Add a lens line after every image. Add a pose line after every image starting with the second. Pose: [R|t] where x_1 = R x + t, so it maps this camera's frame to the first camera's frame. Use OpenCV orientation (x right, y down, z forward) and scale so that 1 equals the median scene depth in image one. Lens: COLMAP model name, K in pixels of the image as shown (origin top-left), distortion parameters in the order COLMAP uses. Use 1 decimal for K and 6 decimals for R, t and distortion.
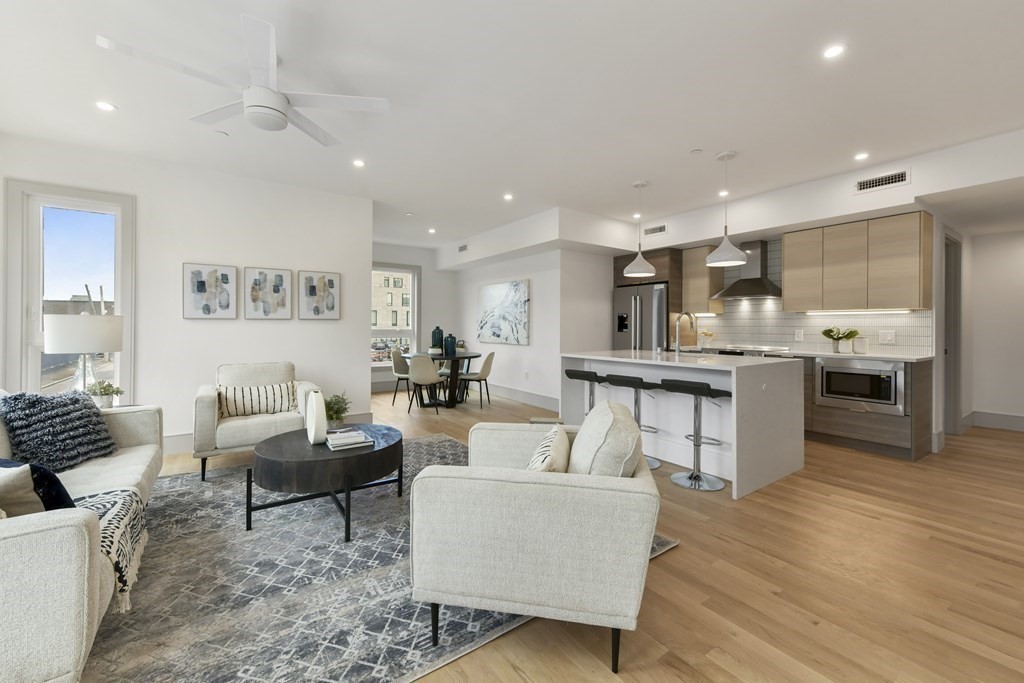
lens RADIAL K [[418.4, 0, 516.6], [0, 418.4, 330.5], [0, 0, 1]] dist [-0.001807, 0.000504]
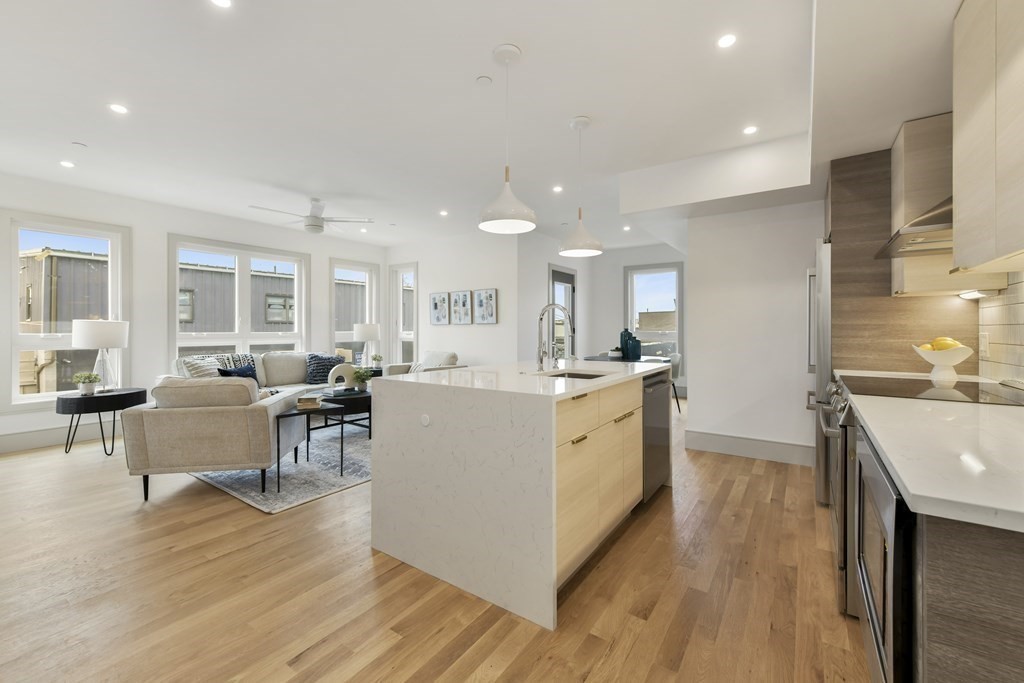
lens RADIAL K [[417.0, 0, 513.4], [0, 417.0, 330.5], [0, 0, 1]] dist [0.002442, 0.000501]
pose [[0.339106, -0.000136, -0.940748, 0.899074], [-0.007224, 0.999970, -0.002749, -0.001287], [0.940720, 0.007728, 0.339095, 0.652180]]
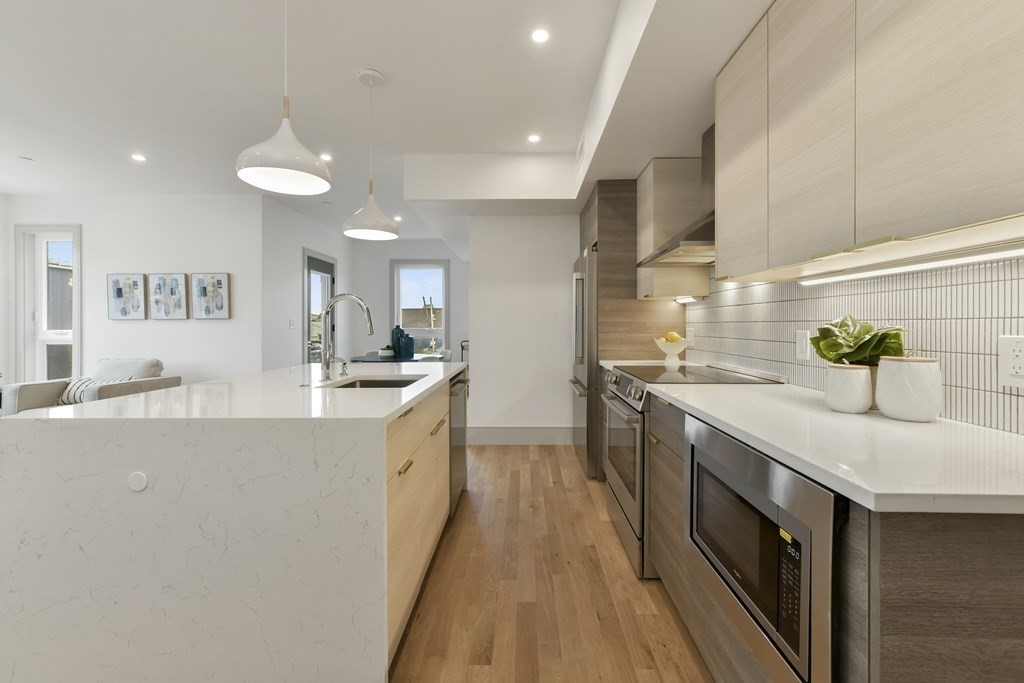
lens RADIAL K [[417.7, 0, 515.8], [0, 417.7, 327.4], [0, 0, 1]] dist [0.000682, 0.000608]
pose [[0.806518, -0.001570, -0.591207, 0.787946], [-0.001573, 0.999987, -0.004802, -0.002043], [0.591207, 0.004803, 0.806506, 0.643126]]
